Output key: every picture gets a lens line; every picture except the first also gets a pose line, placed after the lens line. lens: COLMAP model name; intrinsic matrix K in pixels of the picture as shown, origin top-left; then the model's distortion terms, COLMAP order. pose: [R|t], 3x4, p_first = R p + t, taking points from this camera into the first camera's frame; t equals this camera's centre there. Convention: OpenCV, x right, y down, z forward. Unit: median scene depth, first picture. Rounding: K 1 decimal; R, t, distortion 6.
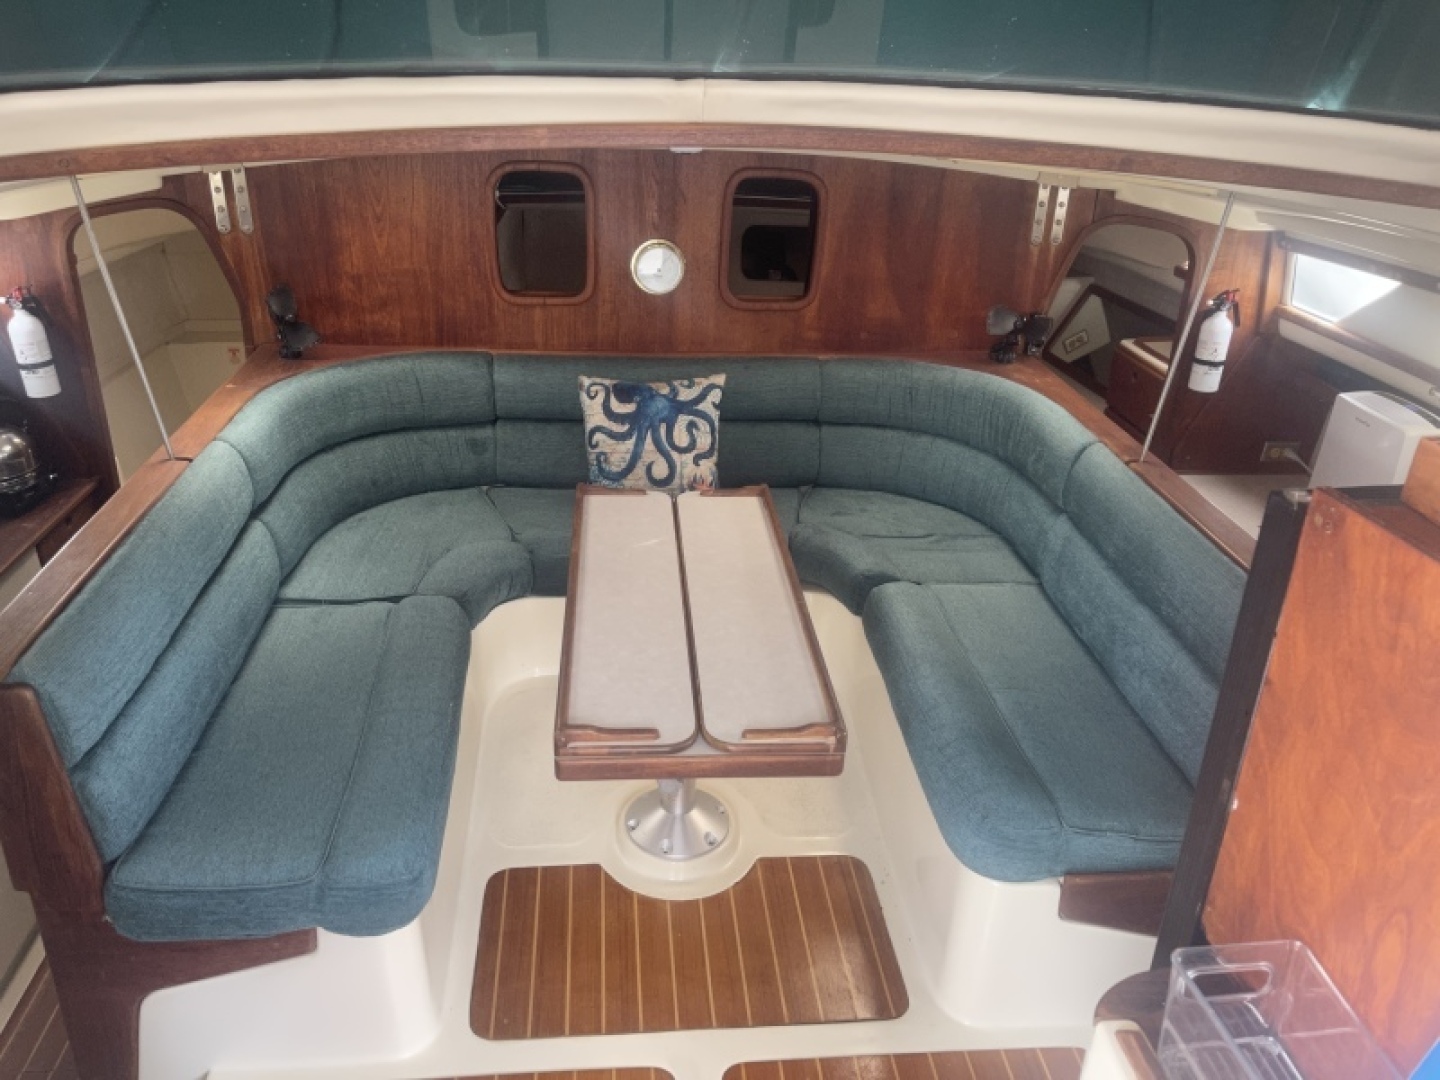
lens RADIAL K [[1089.1, 0, 711.4], [0, 1089.1, 529.7], [0, 0, 1]] dist [0.040237, -0.041232]
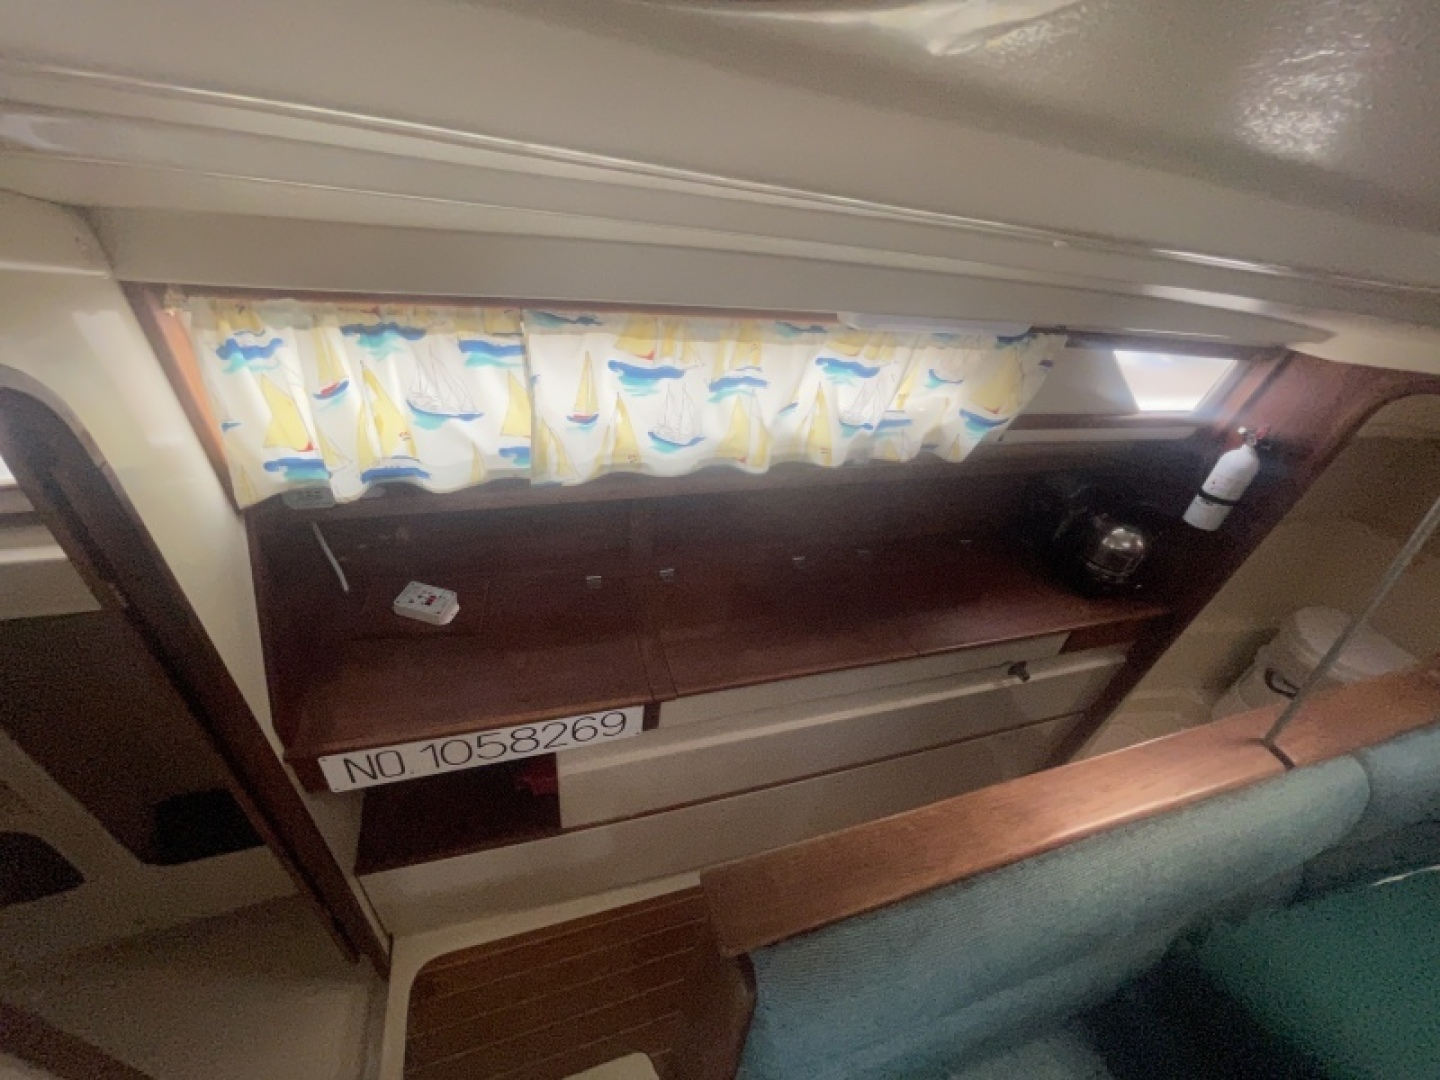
lens RADIAL K [[579.7, 0, 721.1], [0, 579.7, 532.0], [0, 0, 1]] dist [-0.004759, 0.000283]
pose [[0.210130, 0.565608, -0.797454, -0.274586], [-0.521659, 0.754717, 0.397838, -0.101159], [0.826872, 0.332402, 0.453642, 0.403481]]
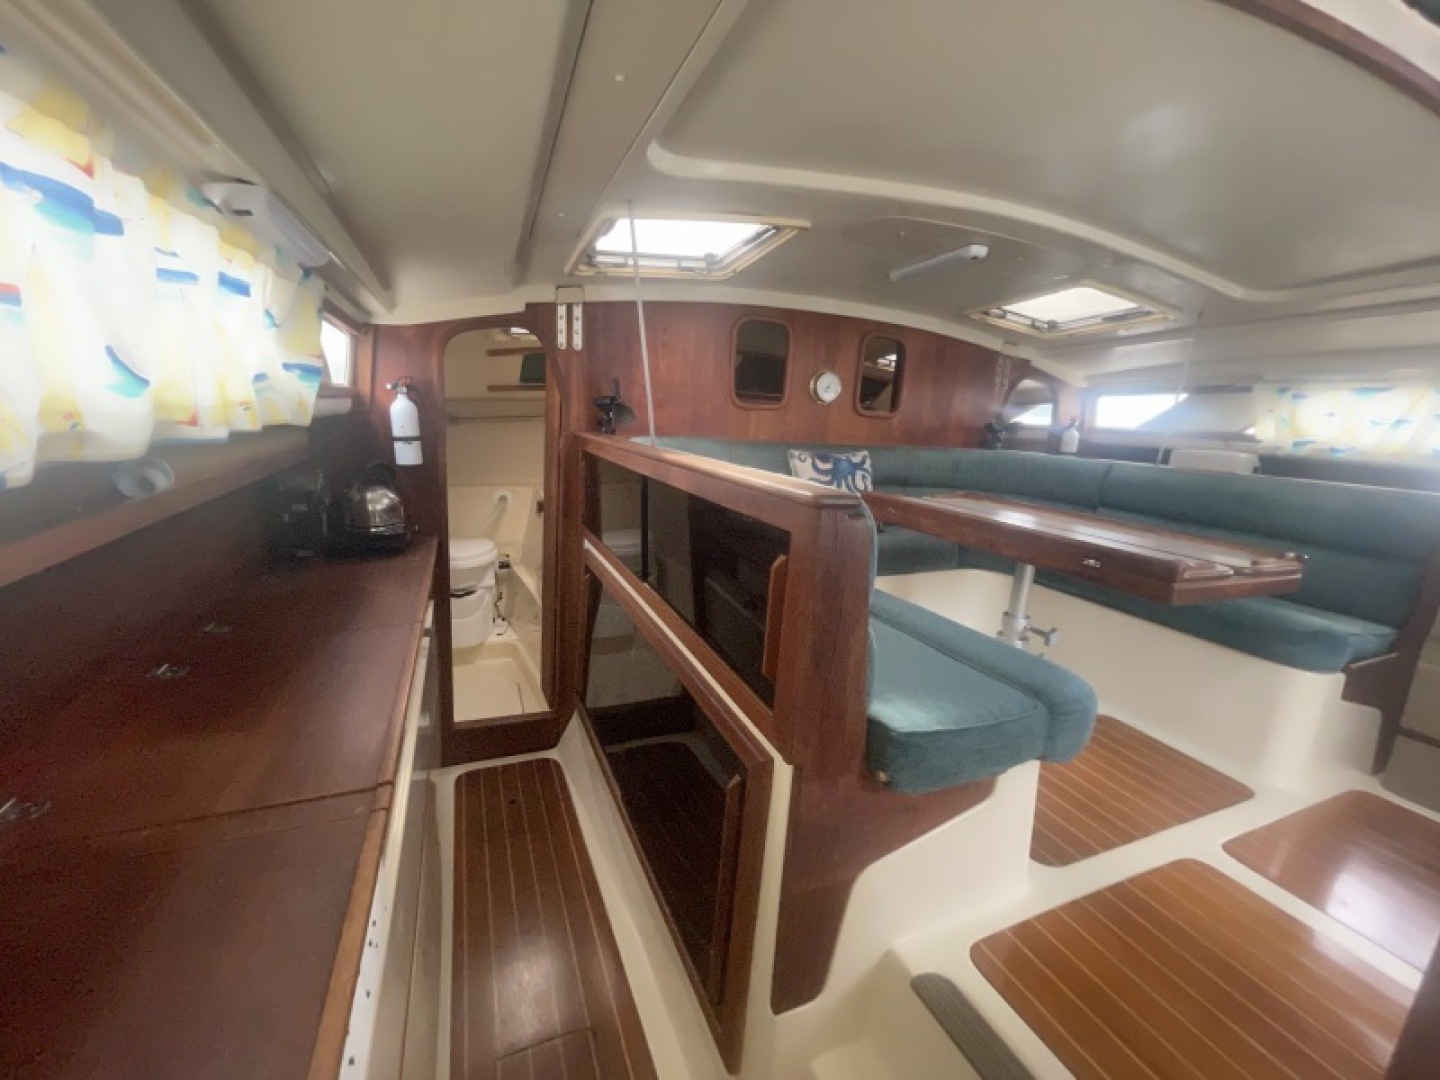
lens RADIAL K [[579.7, 0, 707.4], [0, 579.7, 539.6], [0, 0, 1]] dist [-0.004759, 0.000283]
pose [[0.953152, -0.044187, 0.299246, -0.490626], [0.108568, 0.973332, -0.202086, 0.138011], [-0.282336, 0.225107, 0.932531, 0.302092]]
